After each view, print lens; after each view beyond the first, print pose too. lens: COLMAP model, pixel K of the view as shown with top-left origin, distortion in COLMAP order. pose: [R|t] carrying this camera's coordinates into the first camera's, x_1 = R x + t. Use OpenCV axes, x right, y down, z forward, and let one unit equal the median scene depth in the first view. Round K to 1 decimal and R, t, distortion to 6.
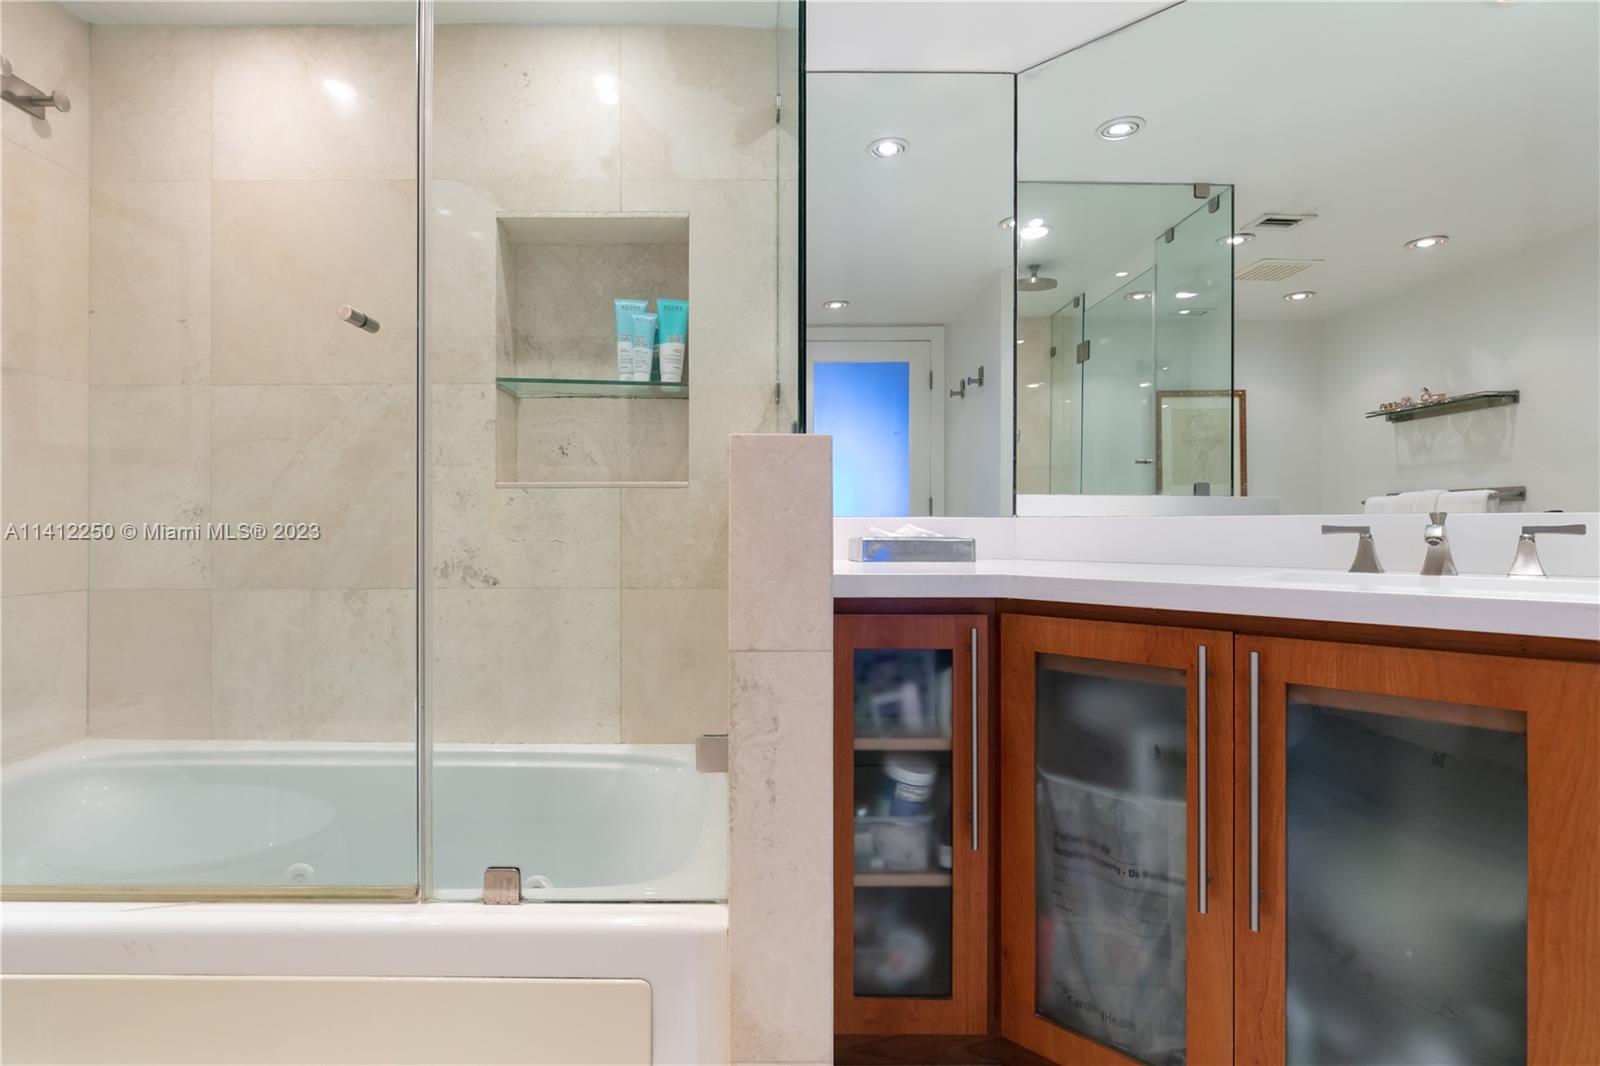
lens RADIAL K [[740.4, 0, 789.1], [0, 740.4, 525.2], [0, 0, 1]] dist [-0.000015, -0.000201]
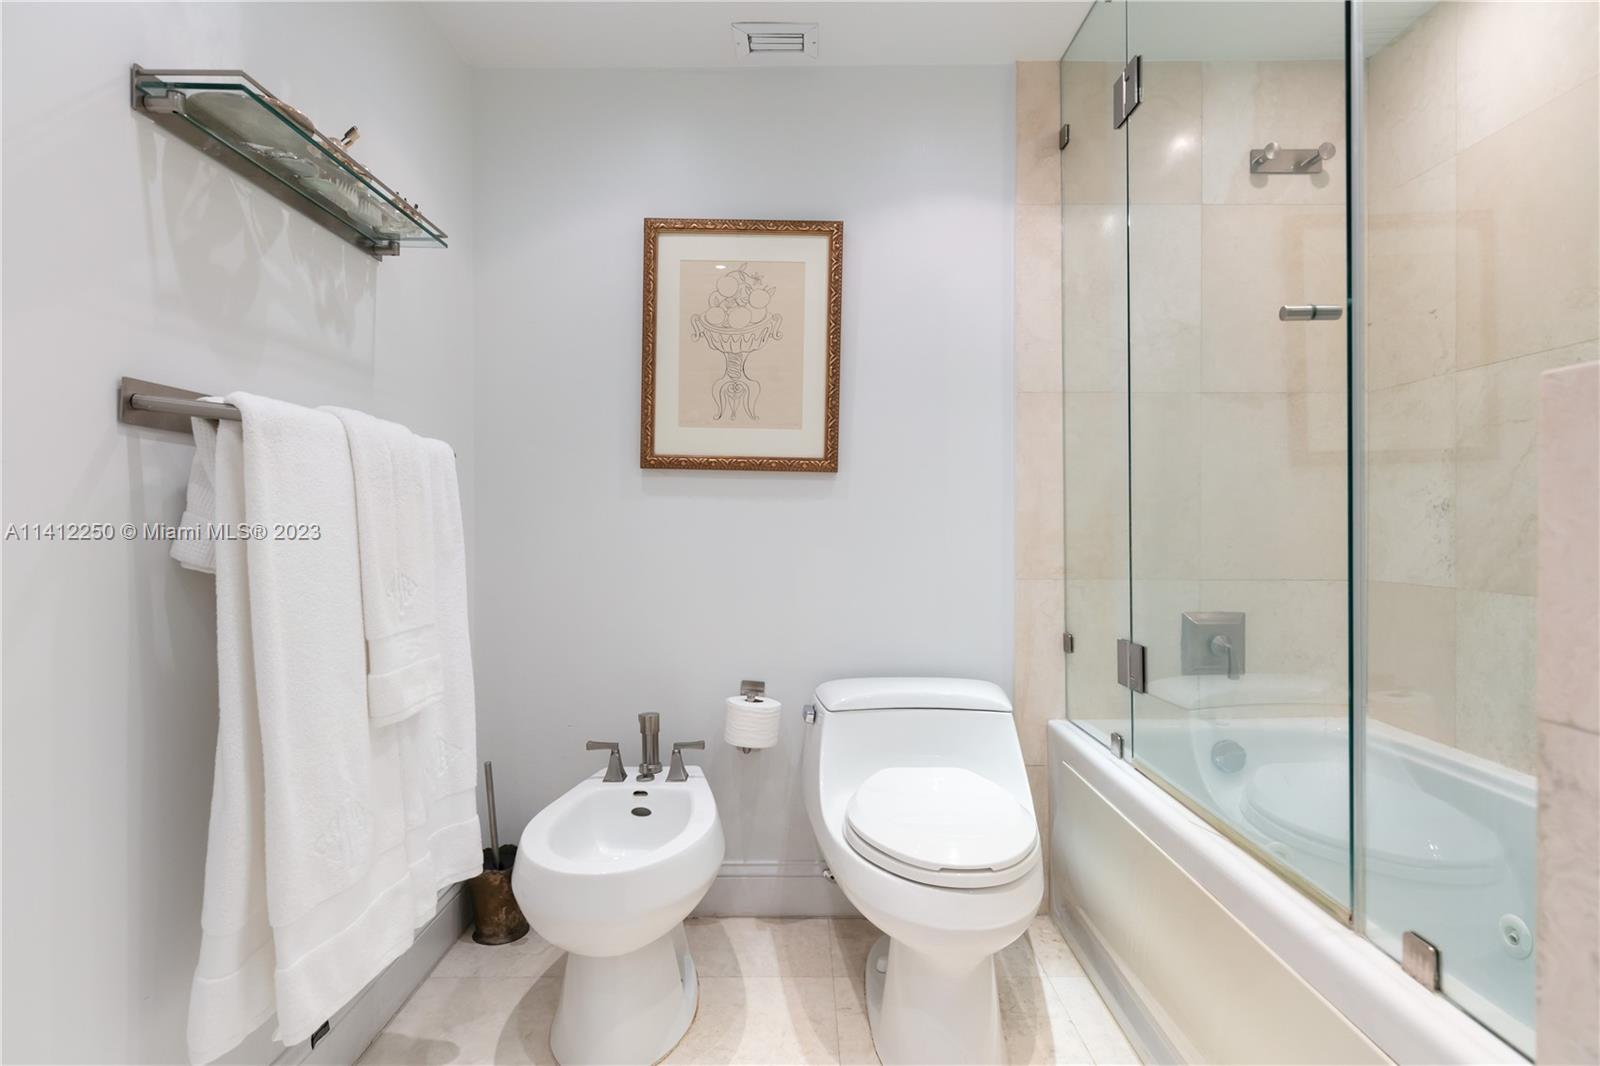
lens RADIAL K [[829.8, 0, 807.0], [0, 829.8, 534.9], [0, 0, 1]] dist [-0.005282, -0.000654]
pose [[0.017955, 0.012174, -0.999765, 0.259537], [0.004049, 0.999917, 0.012248, 0.001100], [0.999831, -0.004268, 0.017904, 0.155895]]
